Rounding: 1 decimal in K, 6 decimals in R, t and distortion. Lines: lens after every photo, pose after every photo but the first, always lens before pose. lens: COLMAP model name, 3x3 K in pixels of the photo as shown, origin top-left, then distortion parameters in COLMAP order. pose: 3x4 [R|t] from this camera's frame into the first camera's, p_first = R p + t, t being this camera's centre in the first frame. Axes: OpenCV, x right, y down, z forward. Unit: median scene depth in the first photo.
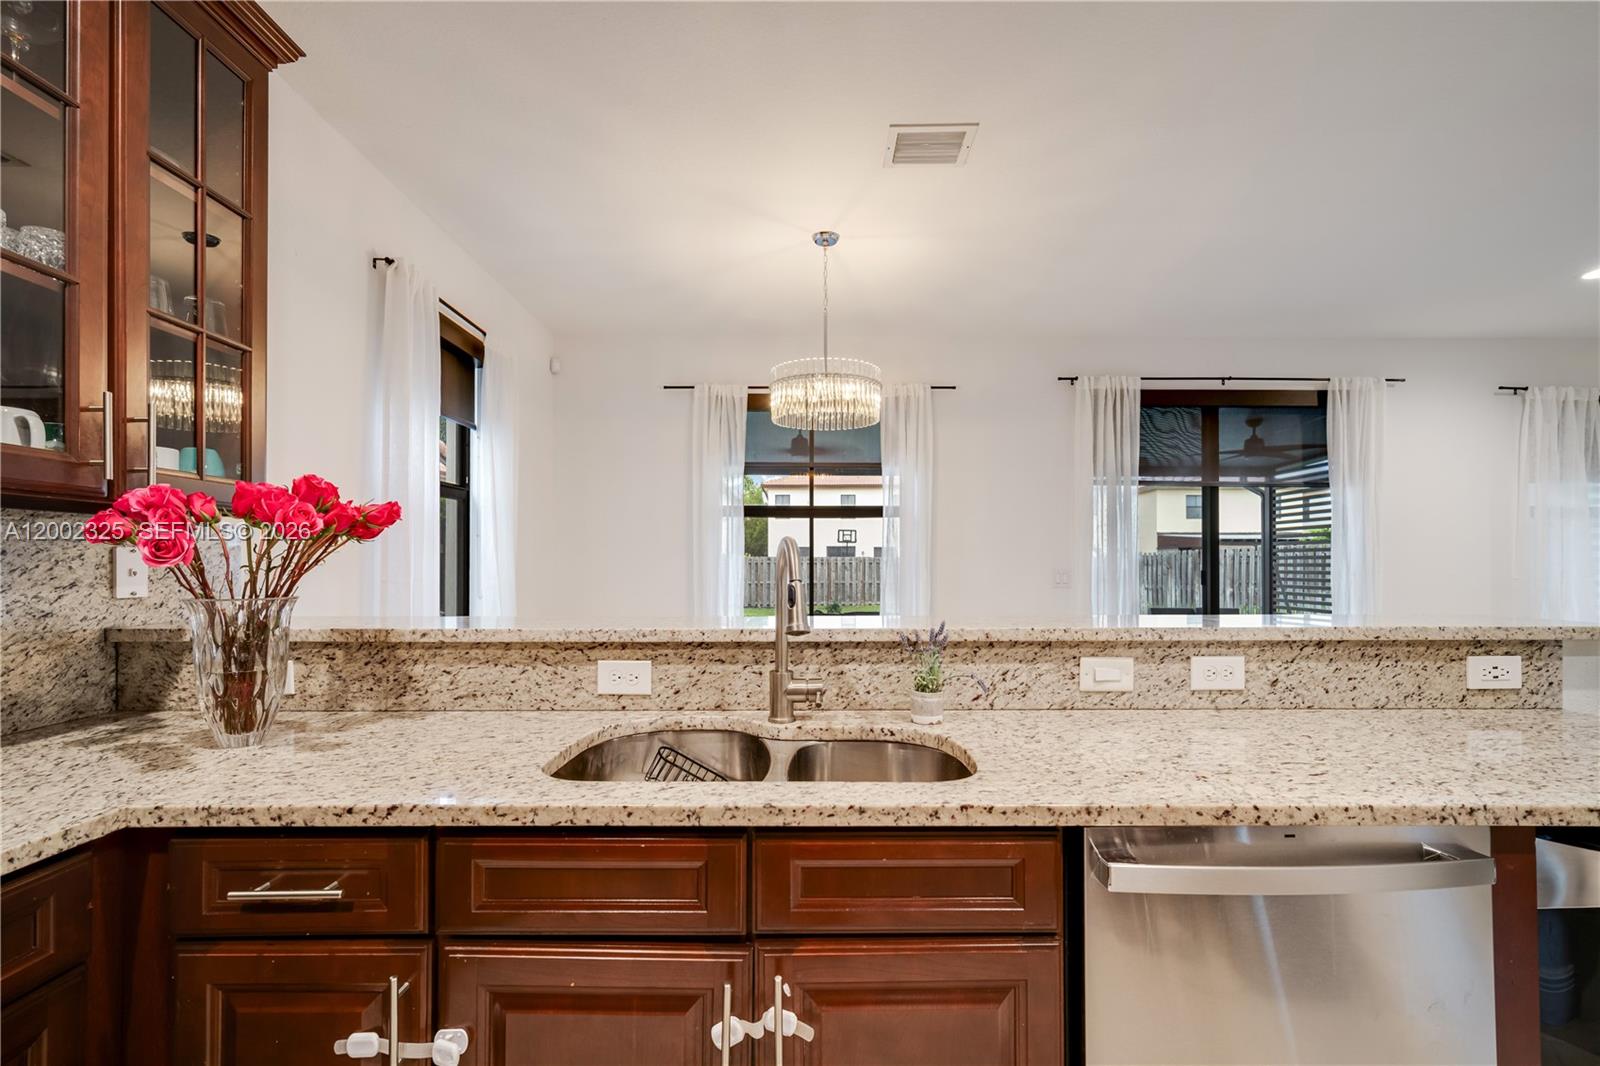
lens RADIAL K [[695.6, 0, 803.8], [0, 695.6, 562.1], [0, 0, 1]] dist [0.000302, 0.000581]
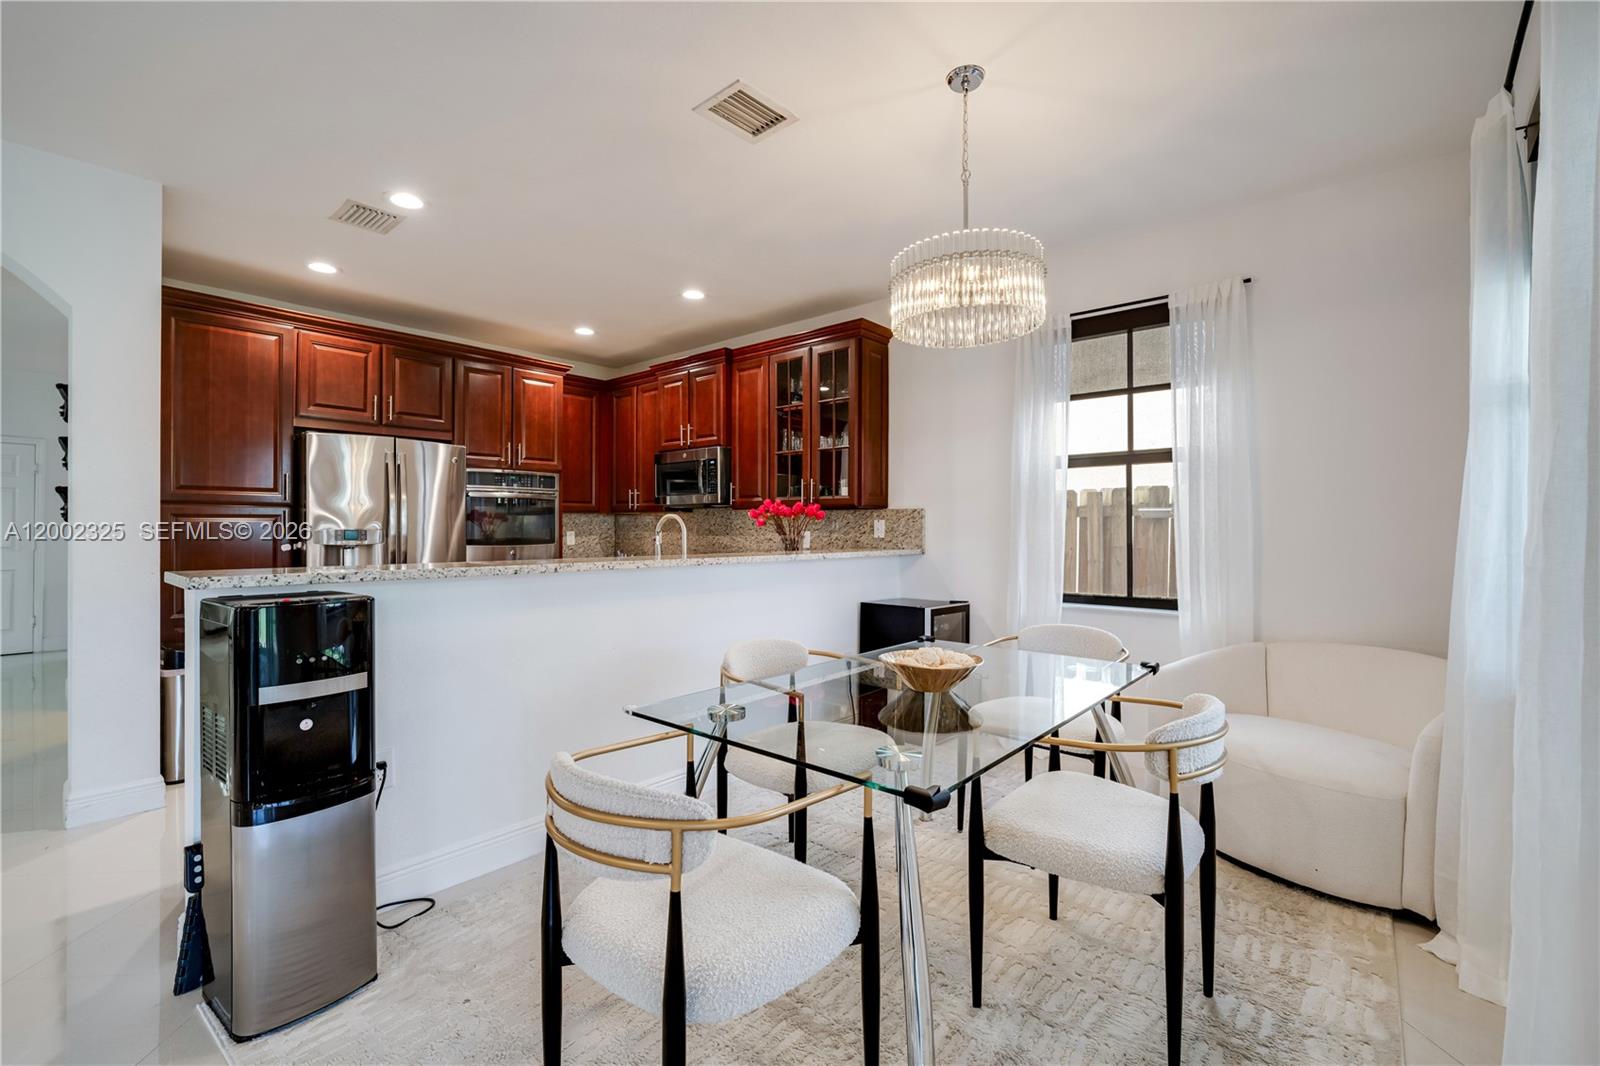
lens RADIAL K [[699.4, 0, 804.8], [0, 699.4, 527.5], [0, 0, 1]] dist [0.000679, 0.000048]
pose [[-0.652435, -0.000655, -0.757845, 1.385584], [0.001554, 0.999996, -0.002202, 0.016594], [0.757843, -0.002615, -0.652431, 2.664313]]
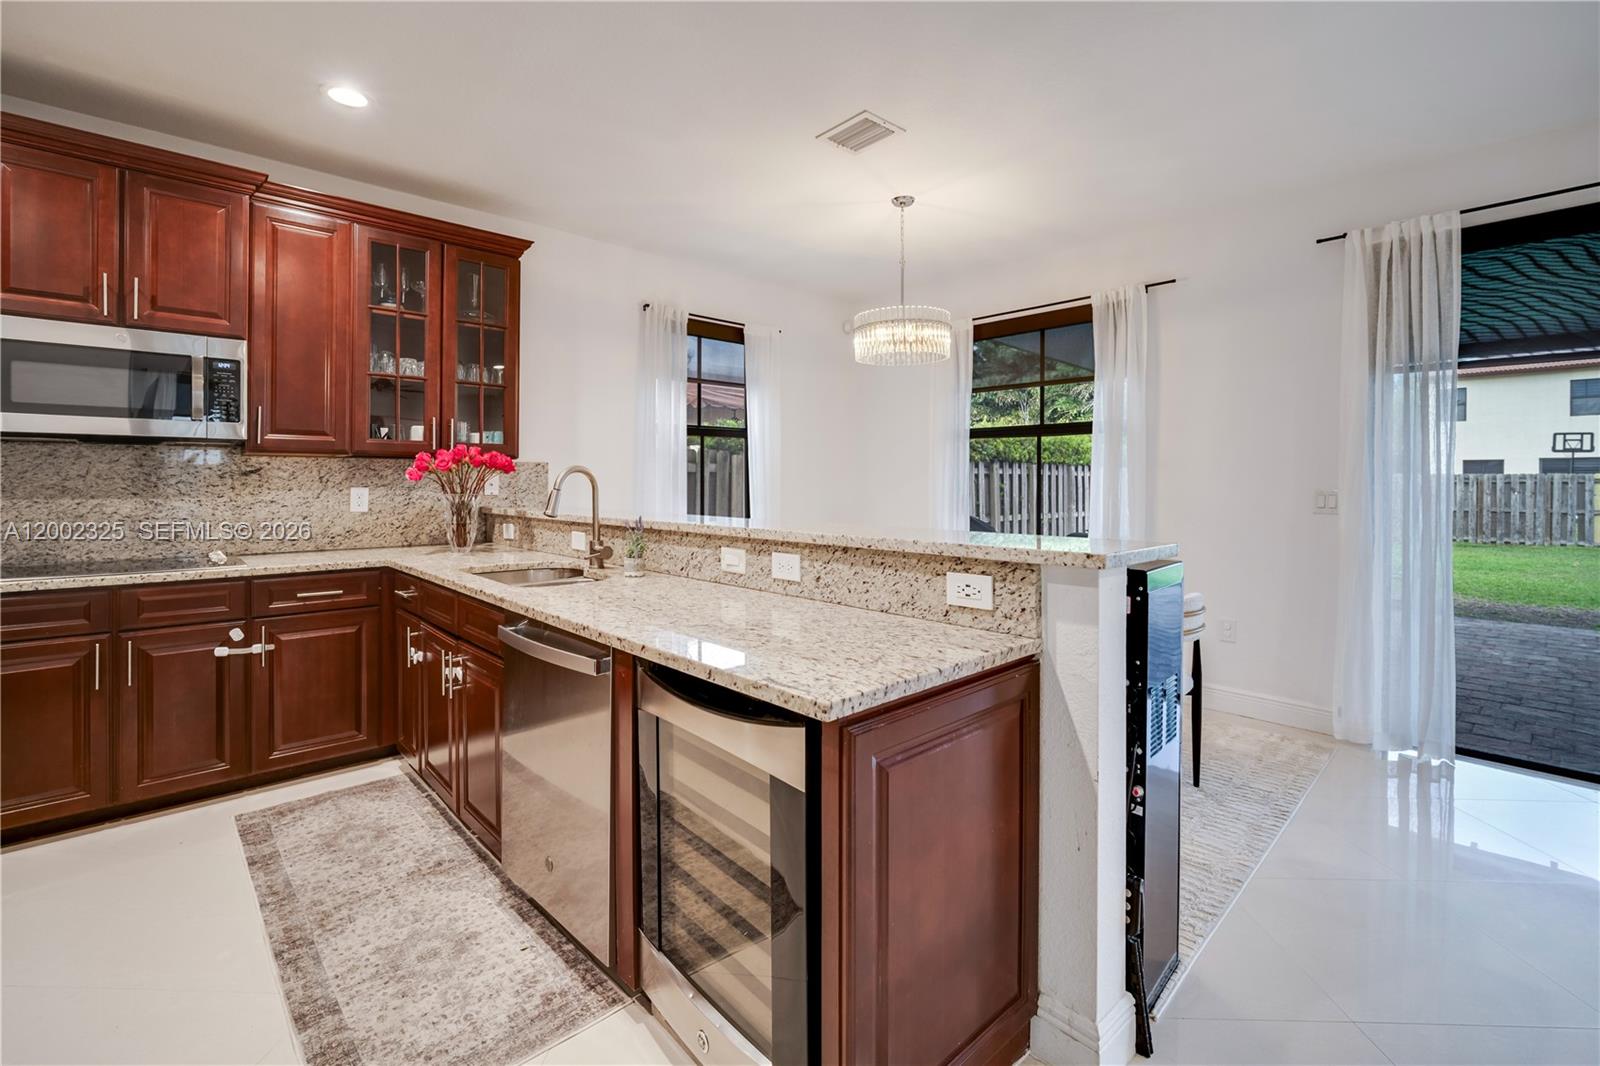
lens RADIAL K [[717.2, 0, 803.0], [0, 717.2, 479.7], [0, 0, 1]] dist [-0.006345, 0.000122]
pose [[0.676036, -0.000310, -0.736869, 1.577920], [-0.000975, 0.999999, -0.001315, 0.002468], [0.736868, 0.001607, 0.676035, 0.137152]]
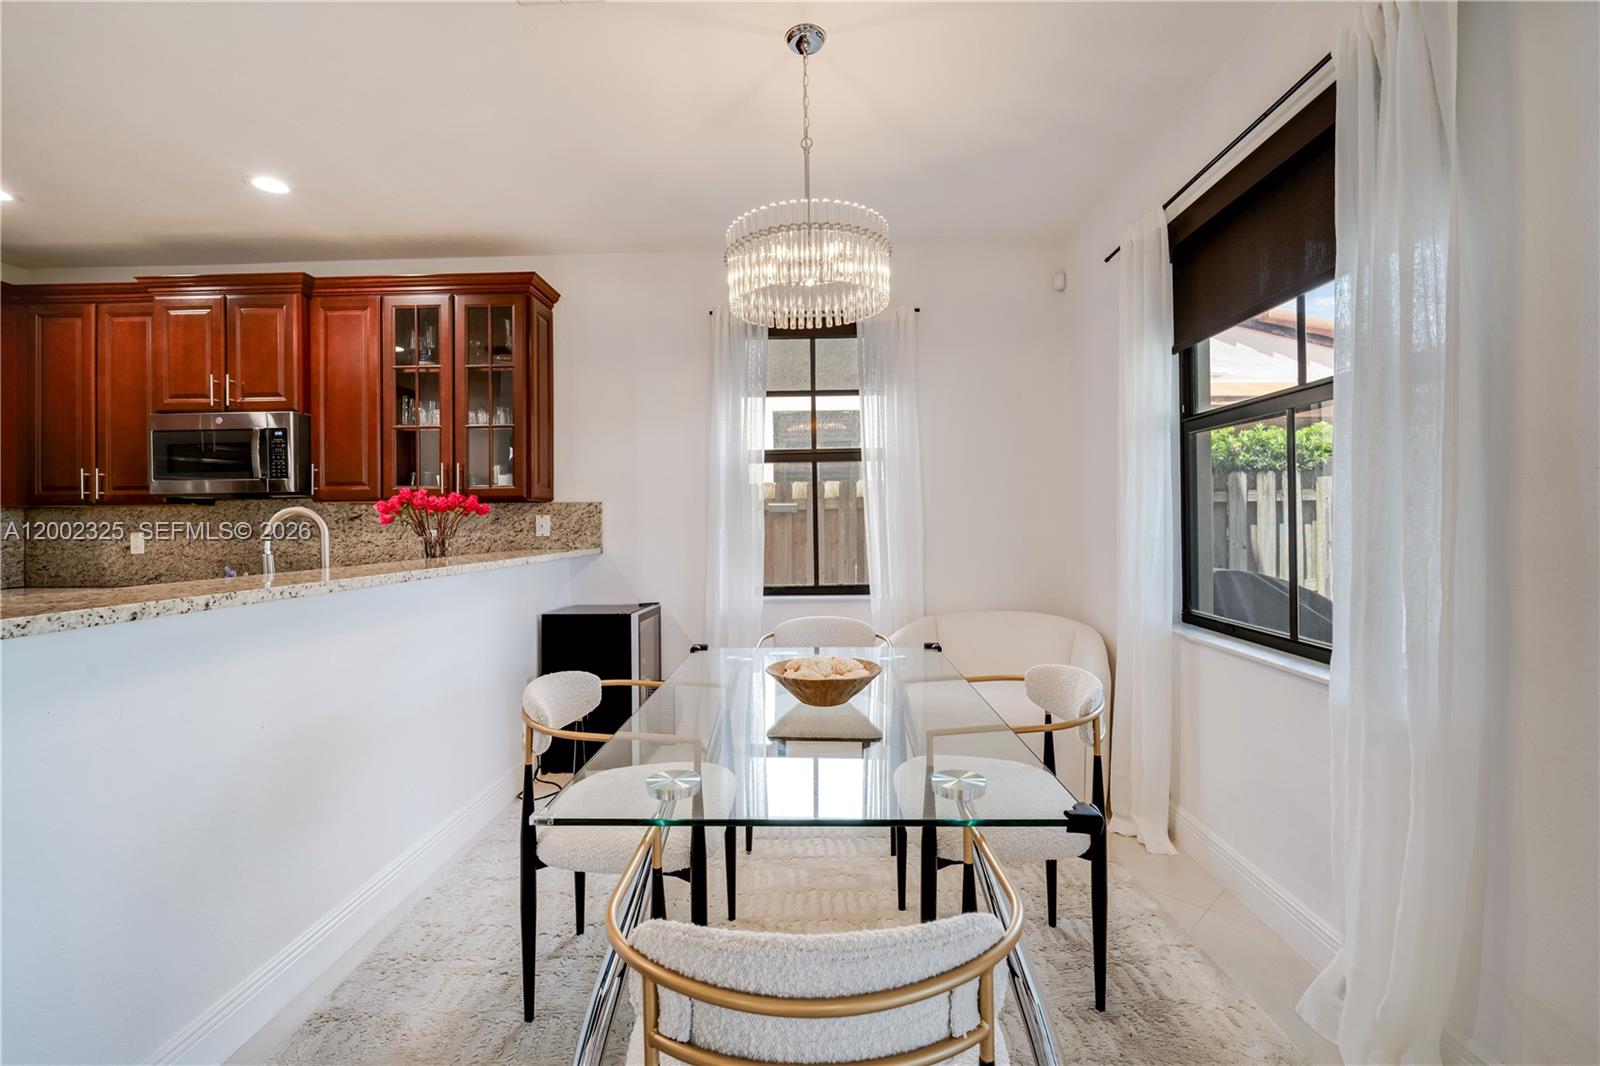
lens RADIAL K [[707.6, 0, 800.8], [0, 707.6, 524.2], [0, 0, 1]] dist [-0.001123, 0.000002]
pose [[-0.029955, 0.005912, -0.999534, 1.439214], [0.013956, 0.999888, 0.005496, 0.010309], [0.999454, -0.013785, -0.030035, 1.991881]]
